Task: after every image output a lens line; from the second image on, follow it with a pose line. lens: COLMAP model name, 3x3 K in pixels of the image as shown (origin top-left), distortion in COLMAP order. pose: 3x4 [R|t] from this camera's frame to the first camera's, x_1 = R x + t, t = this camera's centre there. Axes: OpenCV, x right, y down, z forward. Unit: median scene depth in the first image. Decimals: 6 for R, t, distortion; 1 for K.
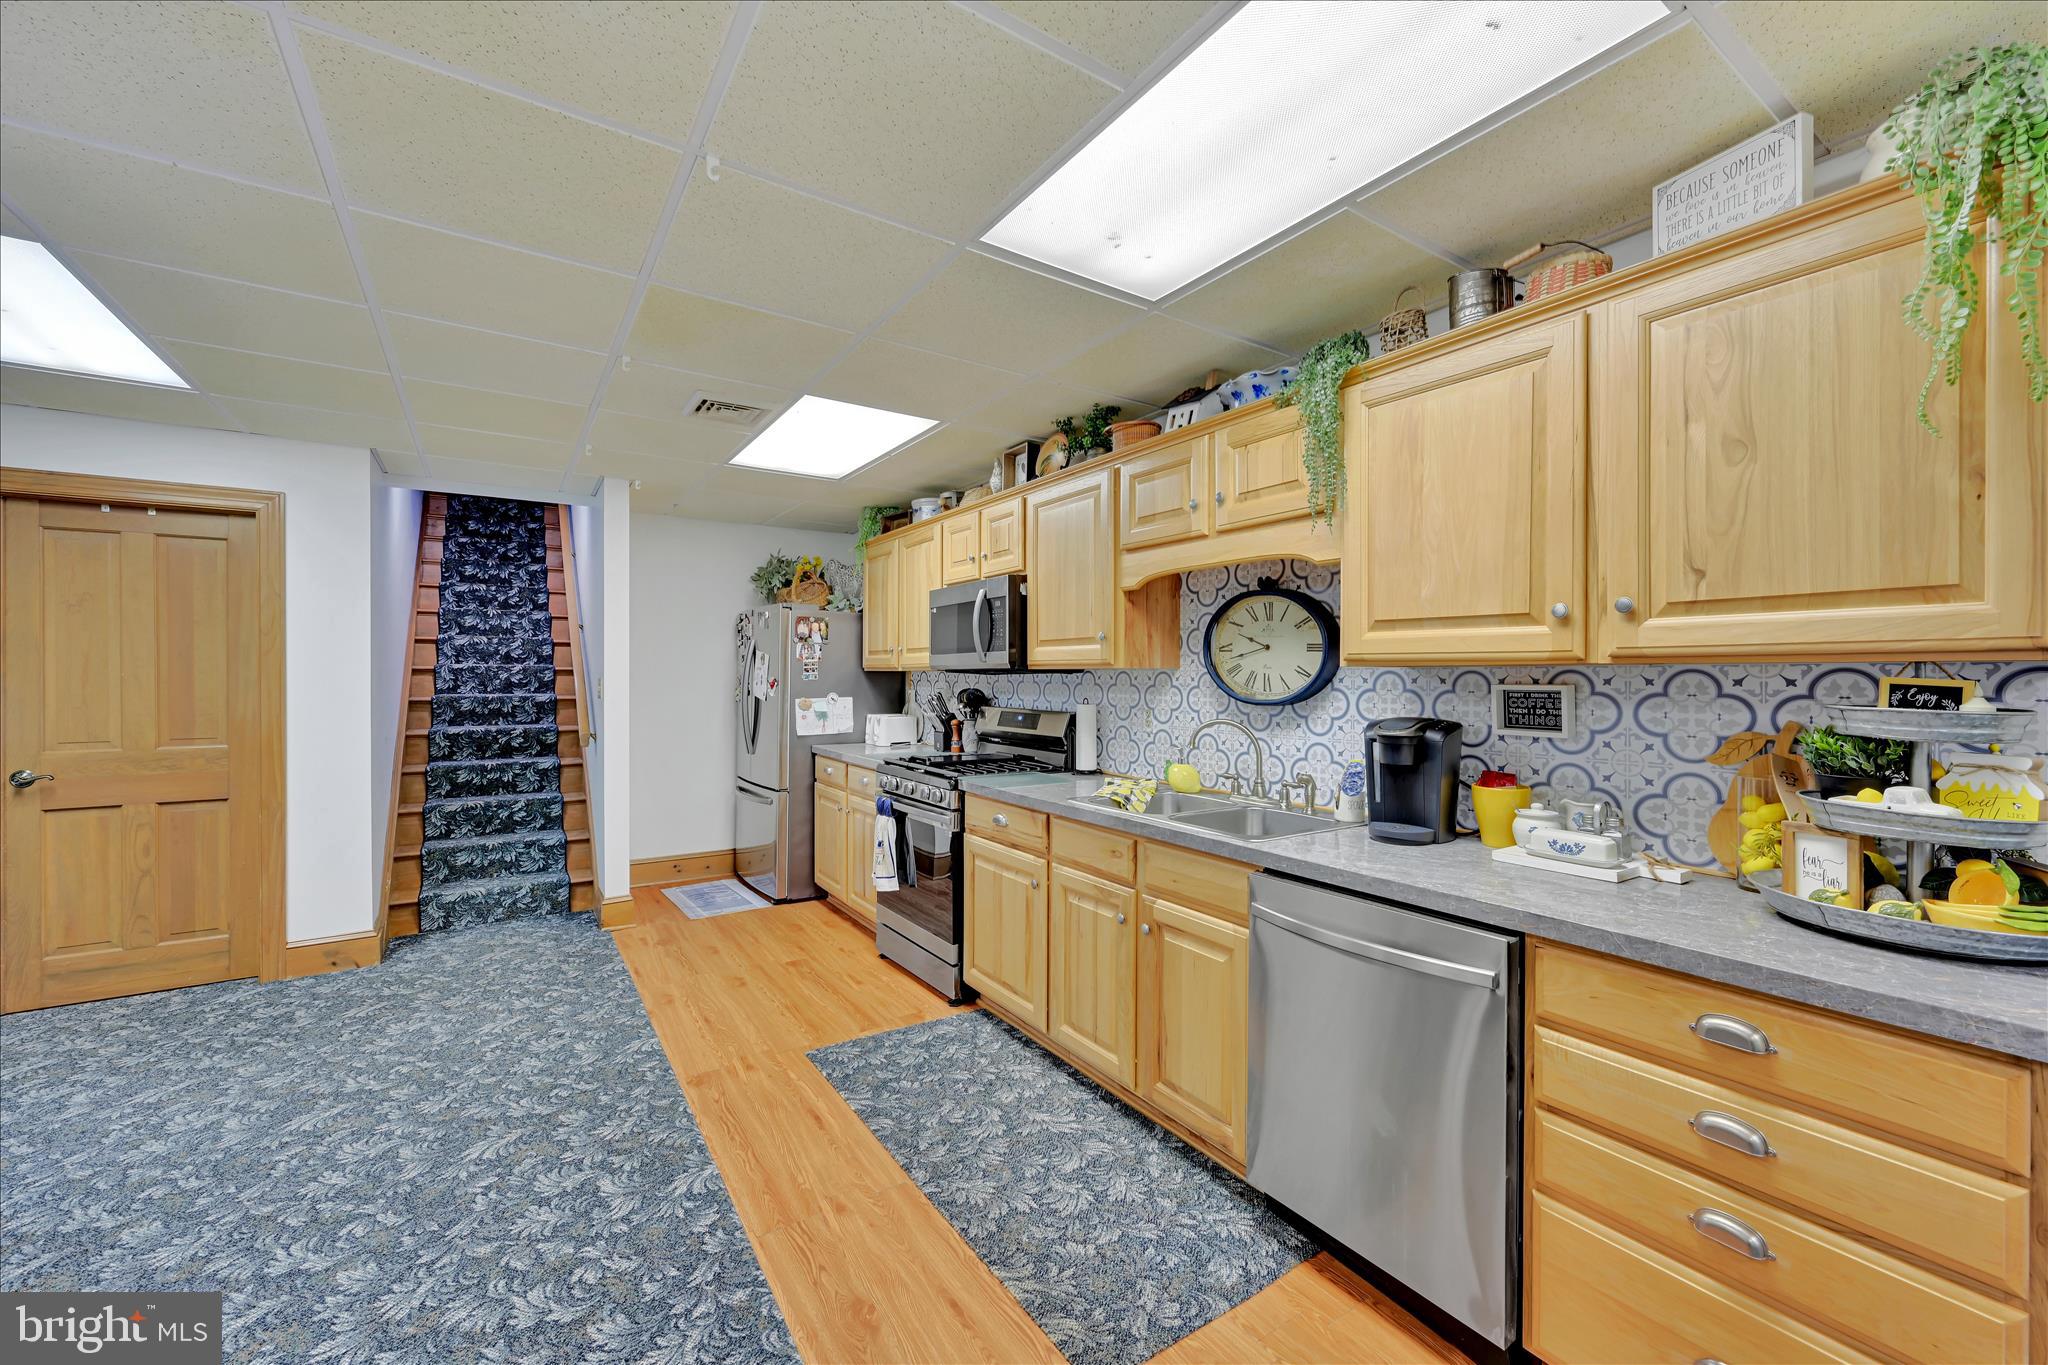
lens RADIAL K [[819.5, 0, 1027.5], [0, 819.5, 670.9], [0, 0, 1]] dist [-0.000367, 0.000109]
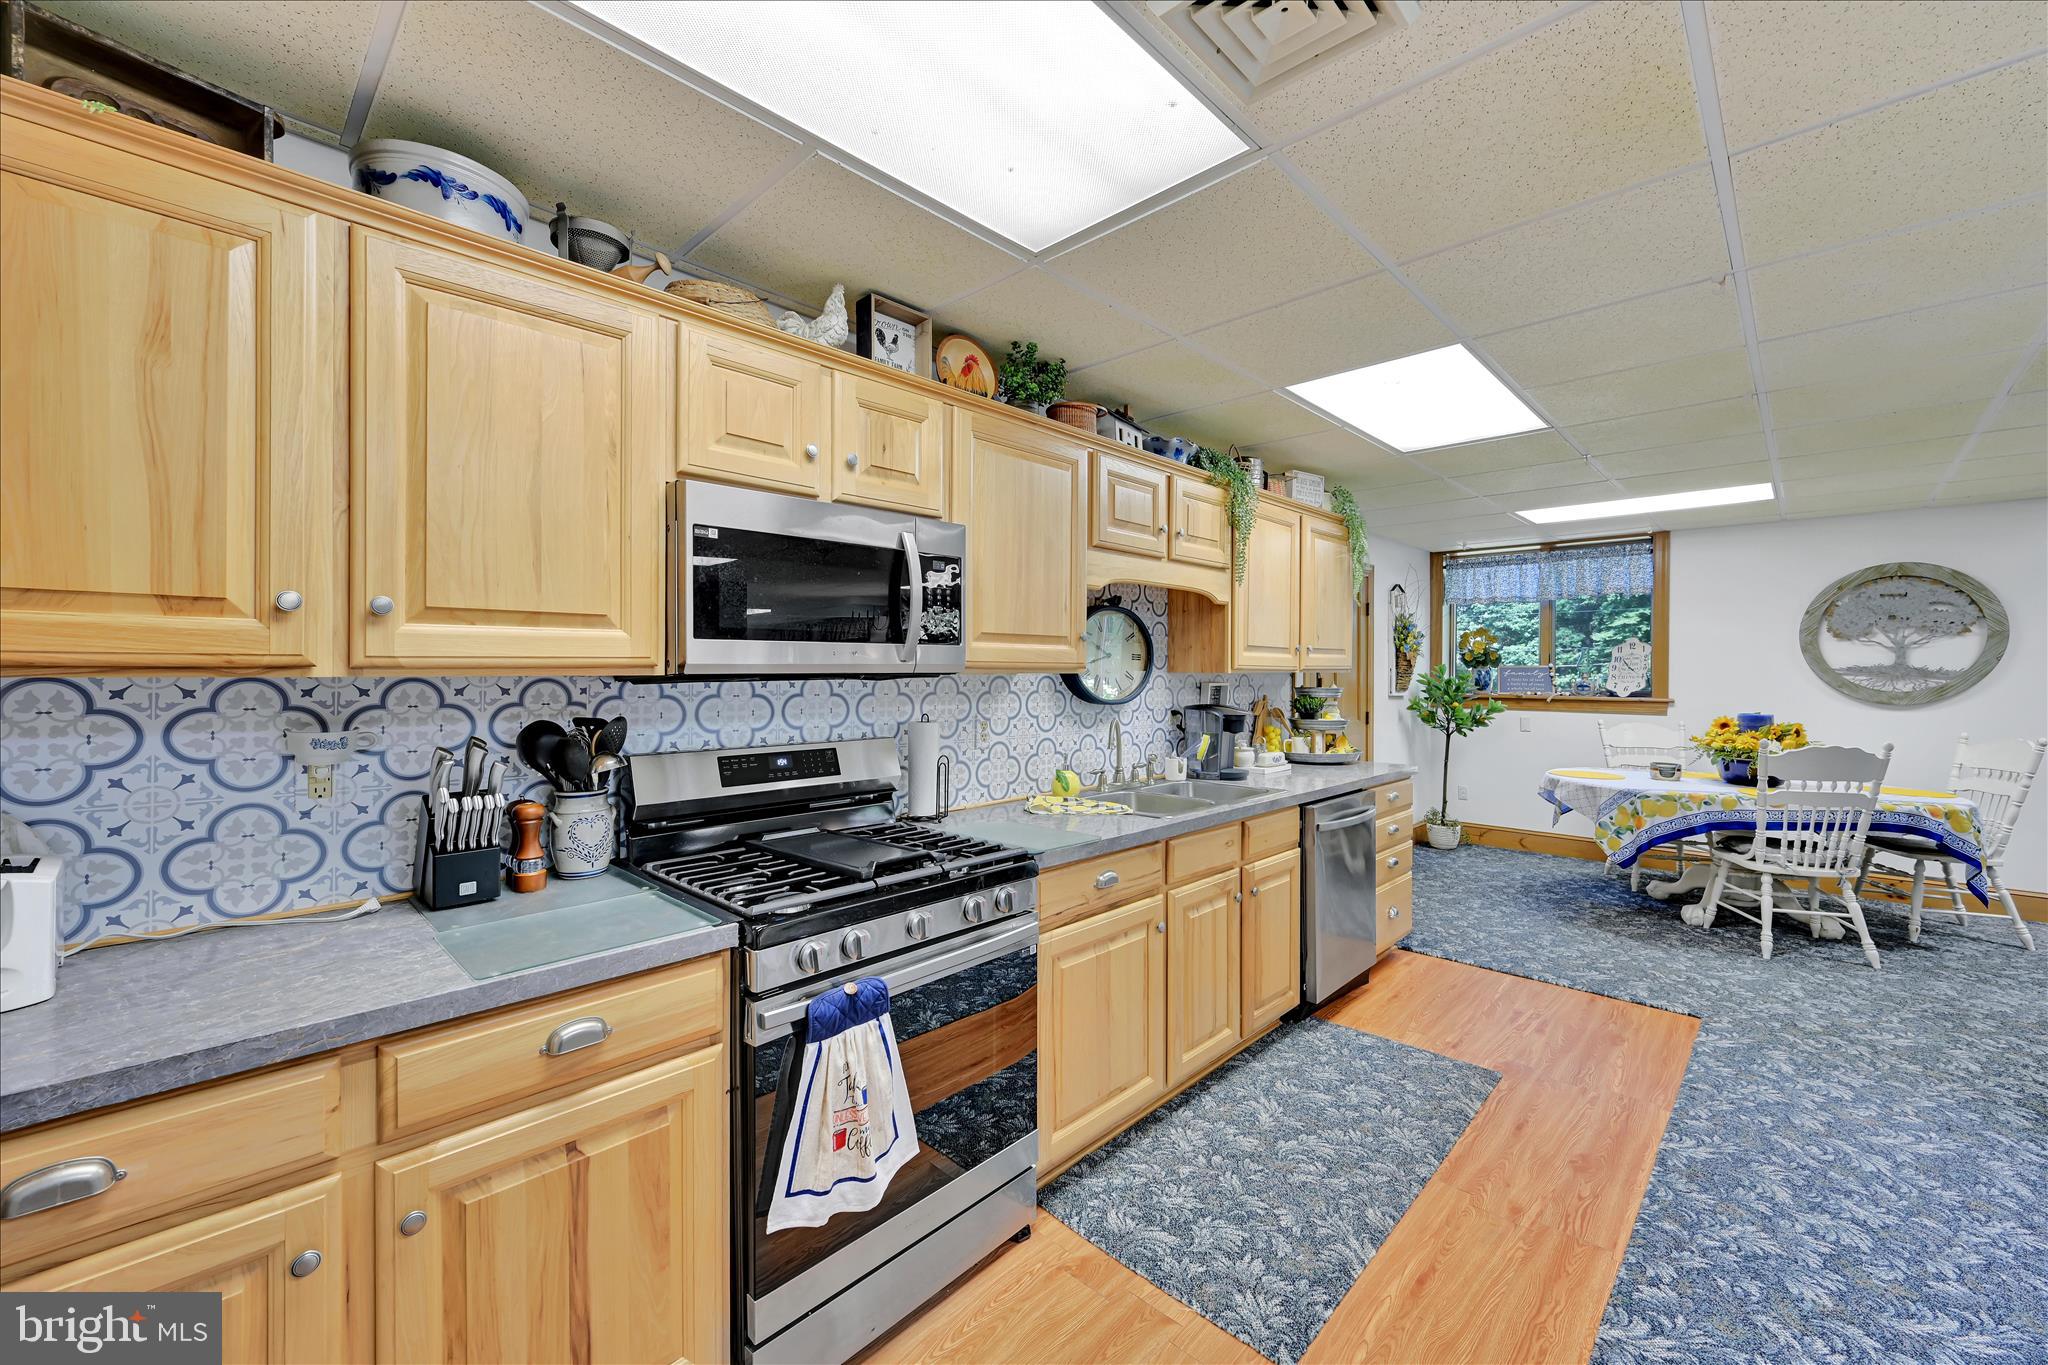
lens RADIAL K [[829.0, 0, 1025.3], [0, 829.0, 677.0], [0, 0, 1]] dist [0.036527, -0.014141]
pose [[-0.236947, 0.003124, 0.971518, -0.784632], [0.006707, 0.999976, -0.001580, 0.003681], [-0.971499, 0.006141, -0.236962, 1.311312]]
